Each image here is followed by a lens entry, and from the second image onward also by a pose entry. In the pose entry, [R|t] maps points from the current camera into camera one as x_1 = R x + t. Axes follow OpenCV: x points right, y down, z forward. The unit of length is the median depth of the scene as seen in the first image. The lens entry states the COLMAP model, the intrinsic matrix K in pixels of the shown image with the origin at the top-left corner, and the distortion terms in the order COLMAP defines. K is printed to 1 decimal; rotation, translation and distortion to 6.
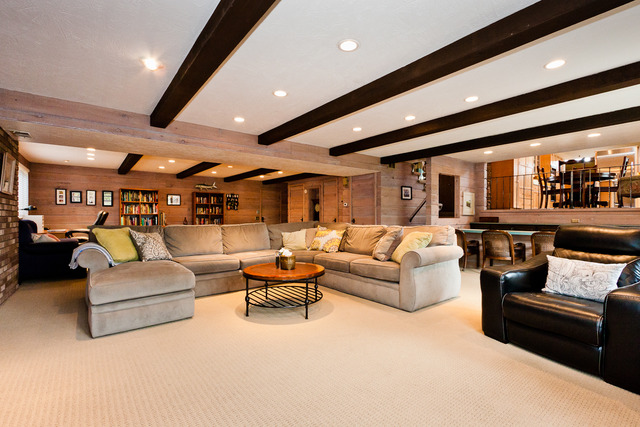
lens RADIAL K [[292.5, 0, 320.0], [0, 292.5, 213.5], [0, 0, 1]] dist [0.001750, 0.000215]
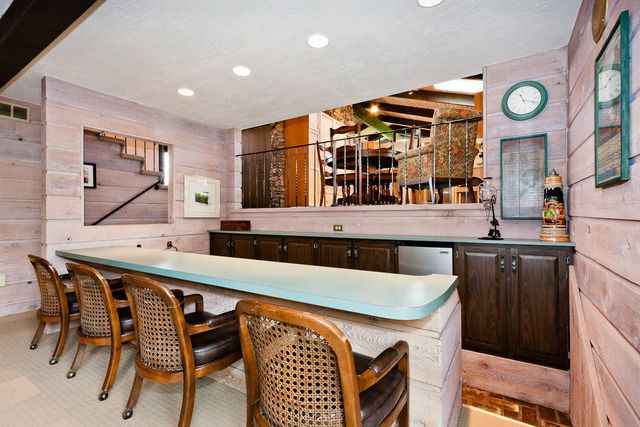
lens RADIAL K [[292.5, 0, 320.0], [0, 292.5, 213.5], [0, 0, 1]] dist [0.001750, 0.000215]
pose [[0.939825, 0.000823, 0.341655, 0.537703], [0.000441, 0.999993, -0.003622, -0.000703], [-0.341656, 0.003555, 0.939818, 0.398658]]
